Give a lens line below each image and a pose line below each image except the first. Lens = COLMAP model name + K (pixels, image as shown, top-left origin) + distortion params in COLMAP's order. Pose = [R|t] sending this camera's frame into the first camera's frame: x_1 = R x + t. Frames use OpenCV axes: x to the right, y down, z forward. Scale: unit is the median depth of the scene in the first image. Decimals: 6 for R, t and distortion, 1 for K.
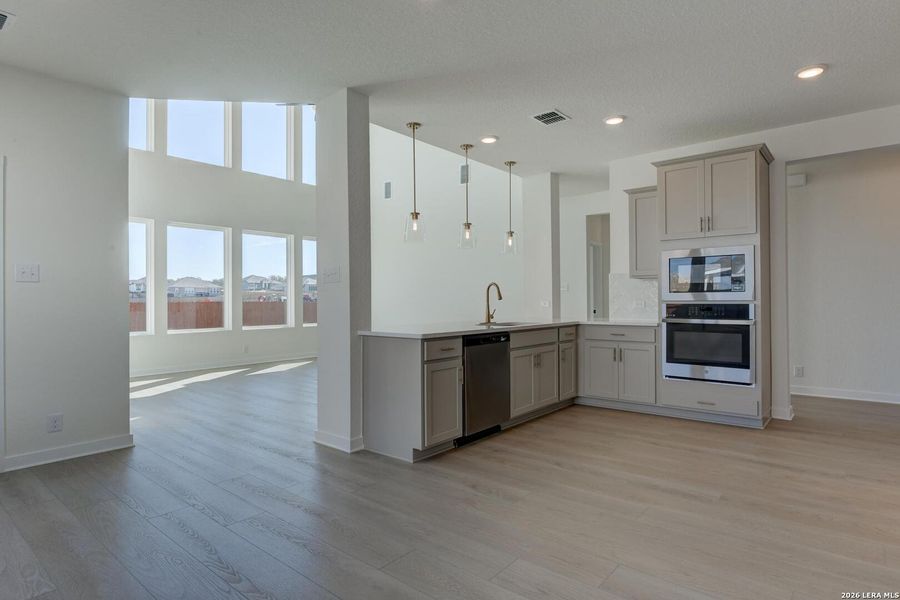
lens RADIAL K [[481.7, 0, 450.0], [0, 481.7, 300.0], [0, 0, 1]] dist [0.001298, 0.000071]
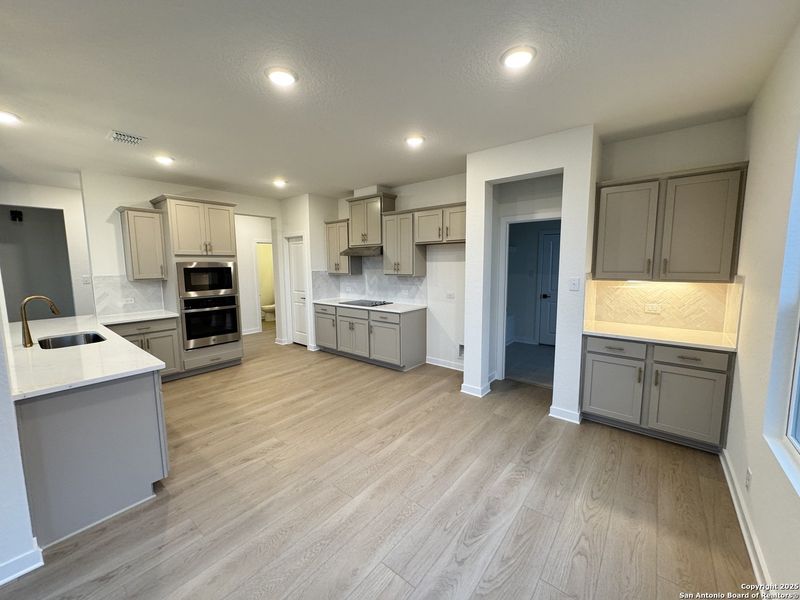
lens RADIAL K [[318.8, 0, 400.4], [0, 318.8, 298.9], [0, 0, 1]] dist [0.000422, 0.000232]
pose [[-0.023260, -0.108723, 0.993800, -0.543293], [0.010496, 0.993988, 0.108989, -0.098917], [-0.999674, 0.012966, -0.021979, 0.413719]]
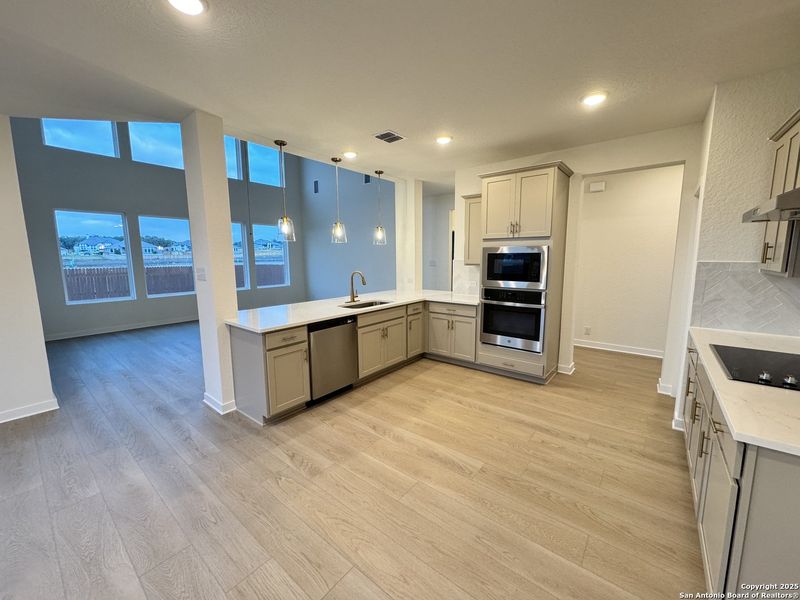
lens RADIAL K [[318.8, 0, 400.4], [0, 318.8, 298.9], [0, 0, 1]] dist [0.000422, 0.000232]
pose [[0.999646, -0.007821, 0.025411, 0.216517], [0.004375, 0.991116, 0.132932, -0.086946], [-0.026225, -0.132774, 0.990799, 0.160183]]
